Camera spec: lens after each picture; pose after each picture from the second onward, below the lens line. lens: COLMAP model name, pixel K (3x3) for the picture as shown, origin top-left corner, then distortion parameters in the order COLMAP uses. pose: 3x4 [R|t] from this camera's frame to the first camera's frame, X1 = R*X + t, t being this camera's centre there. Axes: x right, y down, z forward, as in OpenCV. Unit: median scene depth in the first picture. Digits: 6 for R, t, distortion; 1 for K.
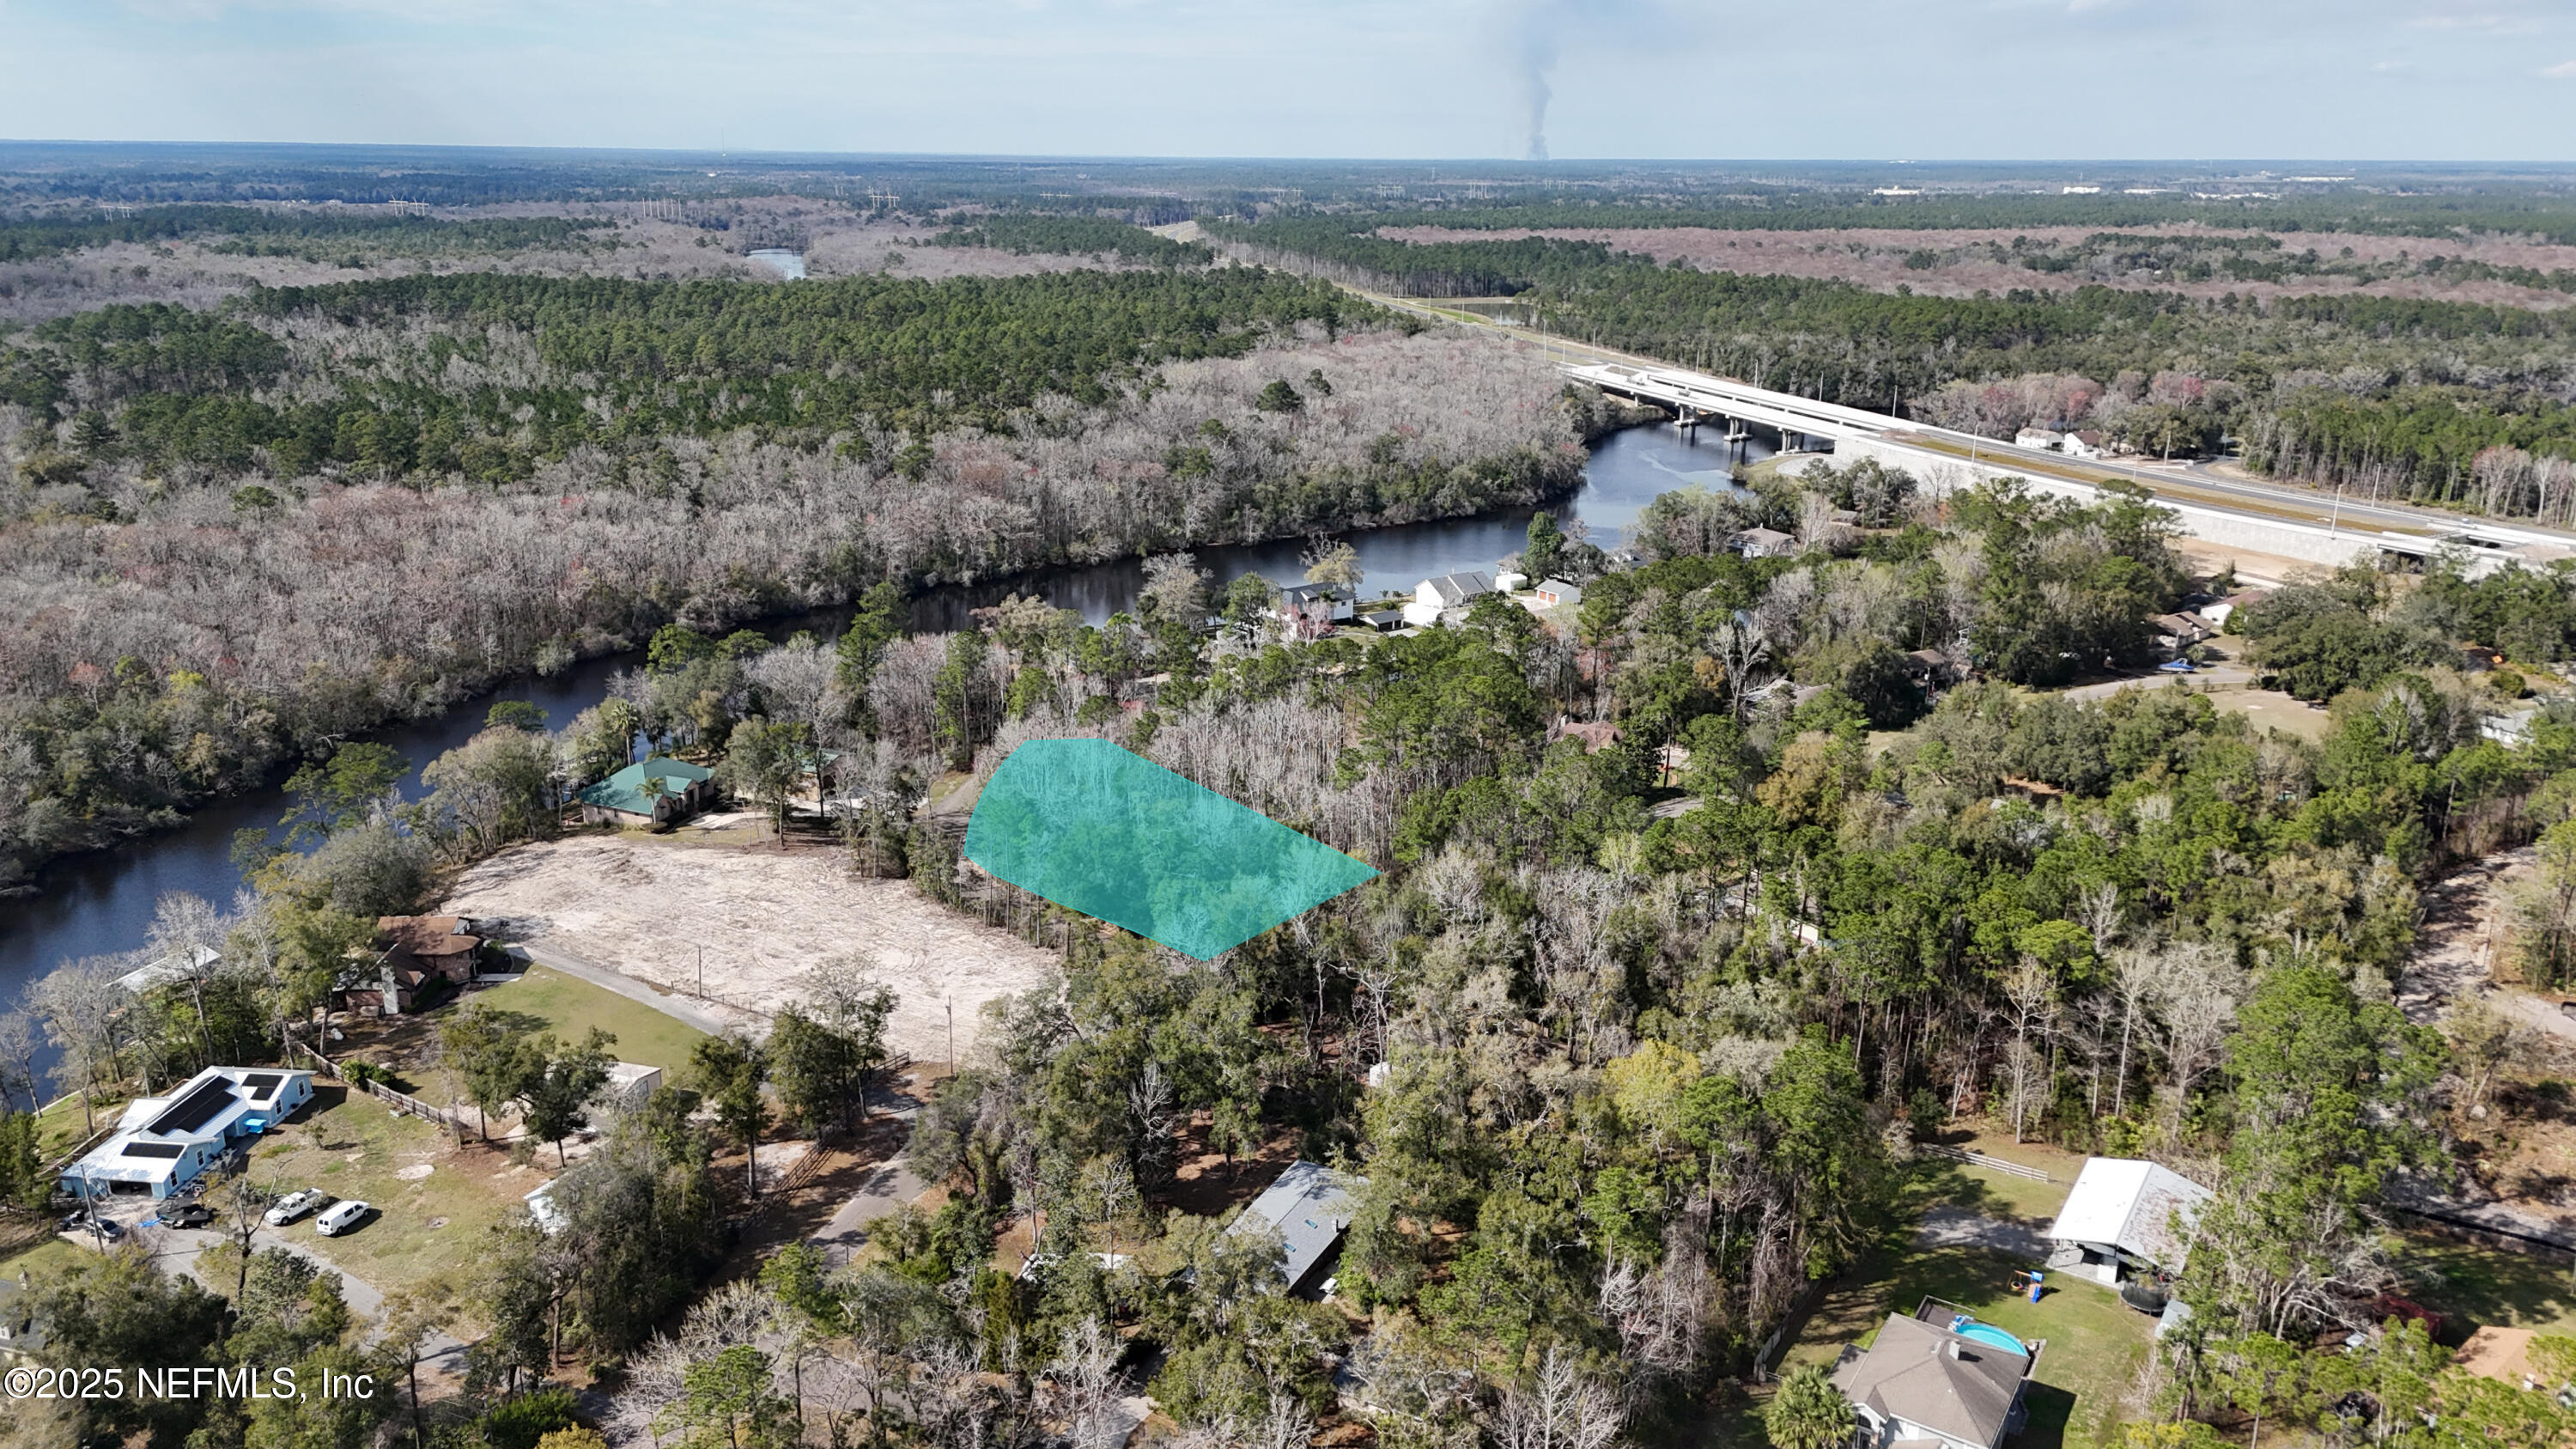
lens RADIAL K [[1881.1, 0, 1291.7], [0, 1881.1, 731.5], [0, 0, 1]] dist [0.062841, -0.060961]
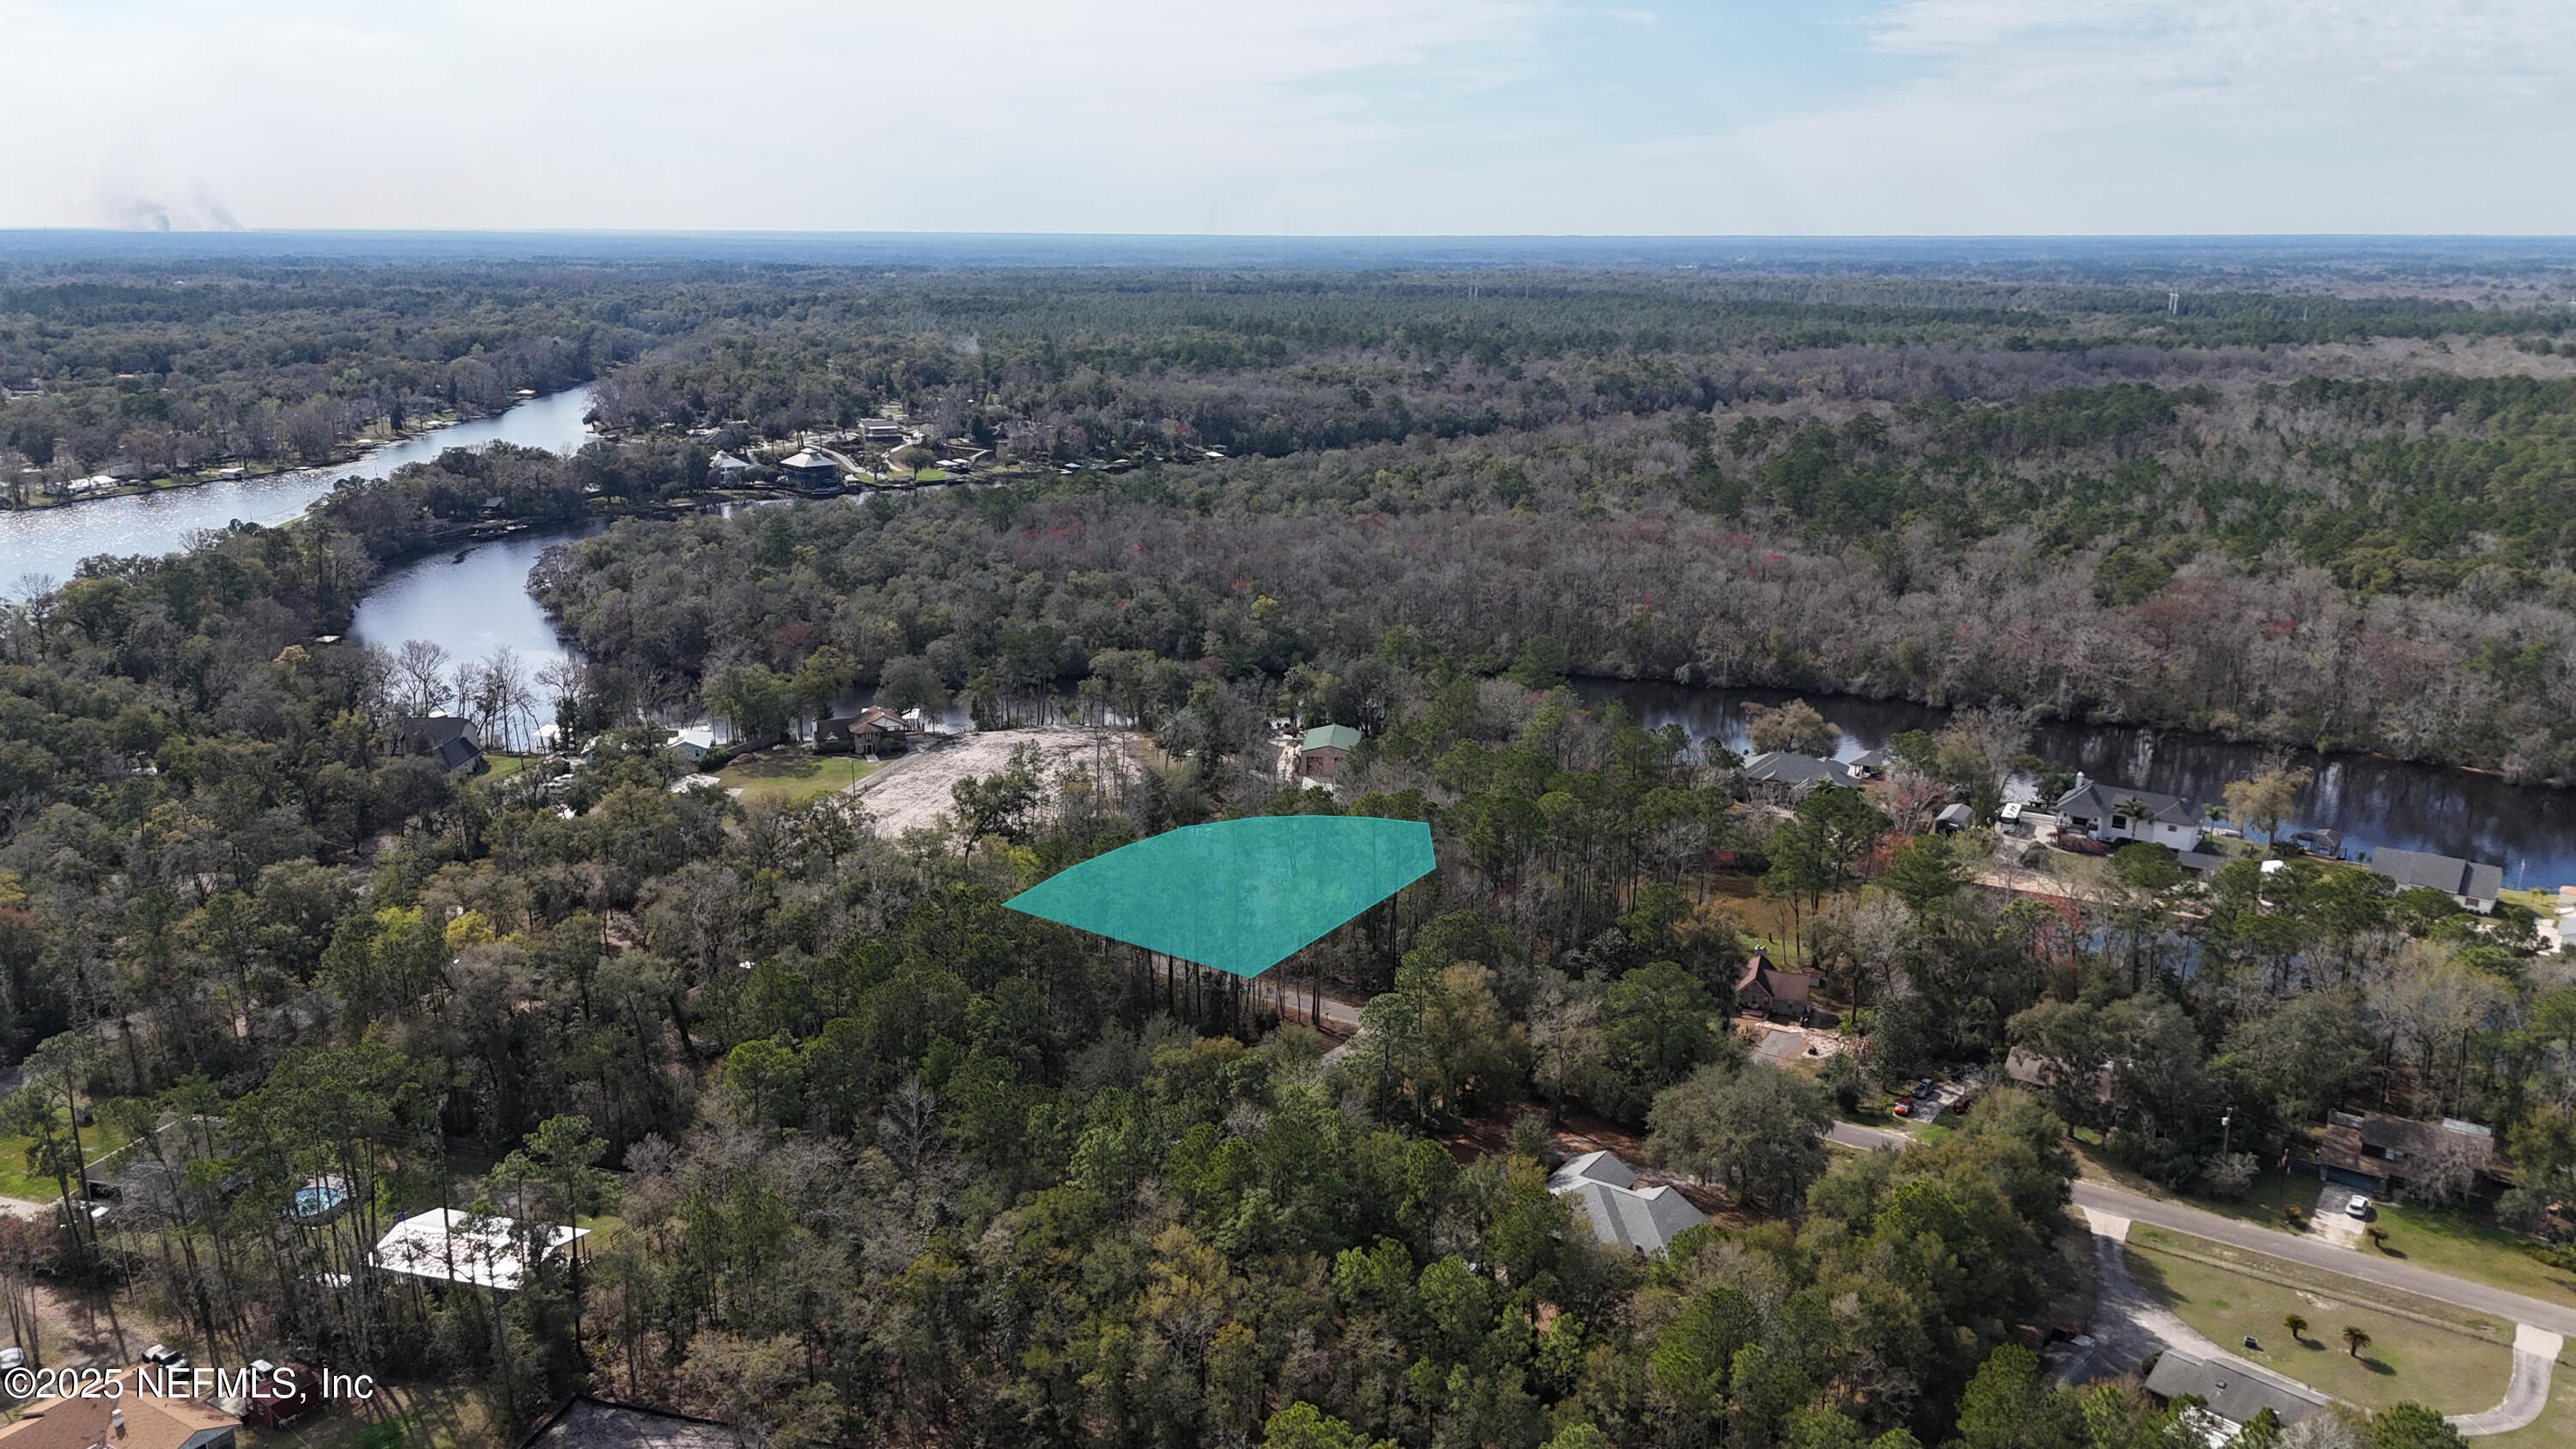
lens RADIAL K [[1881.1, 0, 1285.5], [0, 1881.1, 744.7], [0, 0, 1]] dist [0.062841, -0.060961]
pose [[0.306888, 0.241793, -0.920519, 0.517806], [-0.278569, 0.947654, 0.156049, -0.101713], [0.910065, 0.208539, 0.358180, 0.344114]]
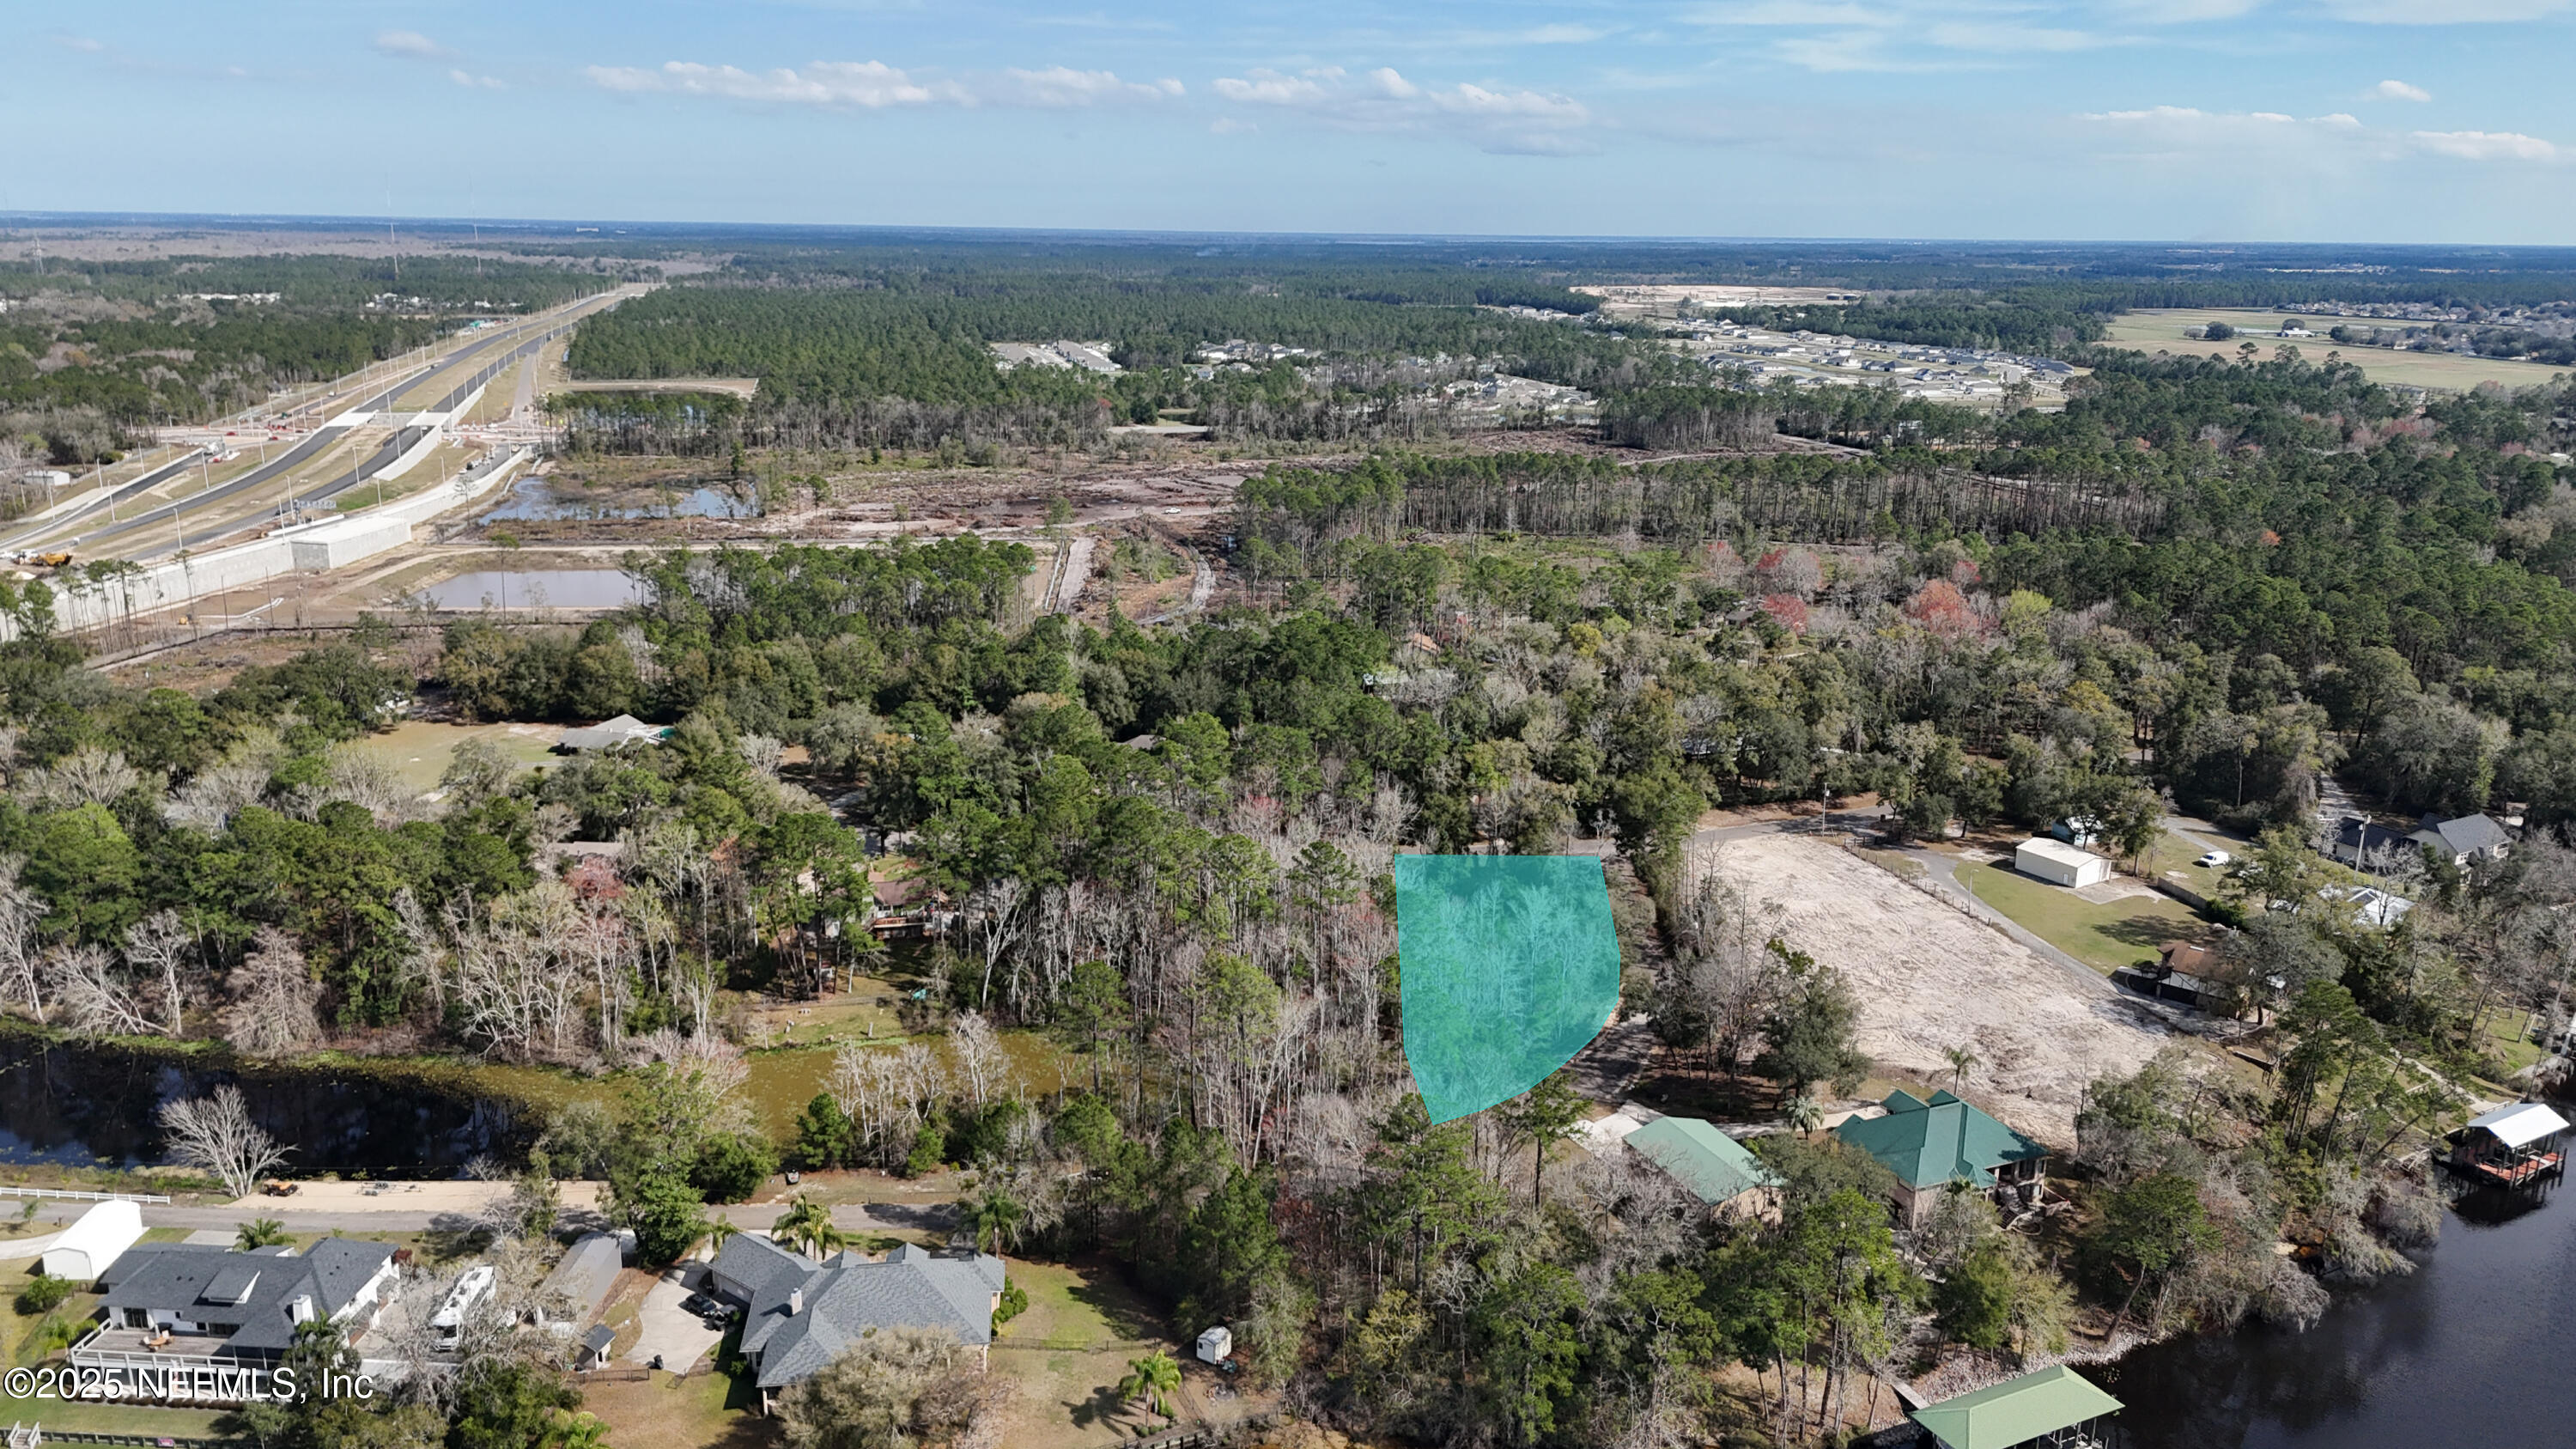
lens RADIAL K [[1881.1, 0, 1282.2], [0, 1881.1, 722.2], [0, 0, 1]] dist [0.062841, -0.060961]
pose [[-0.733992, -0.187831, 0.652668, -0.344938], [0.178860, 0.873611, 0.452562, -0.274551], [-0.655183, 0.448913, -0.607628, 0.893644]]
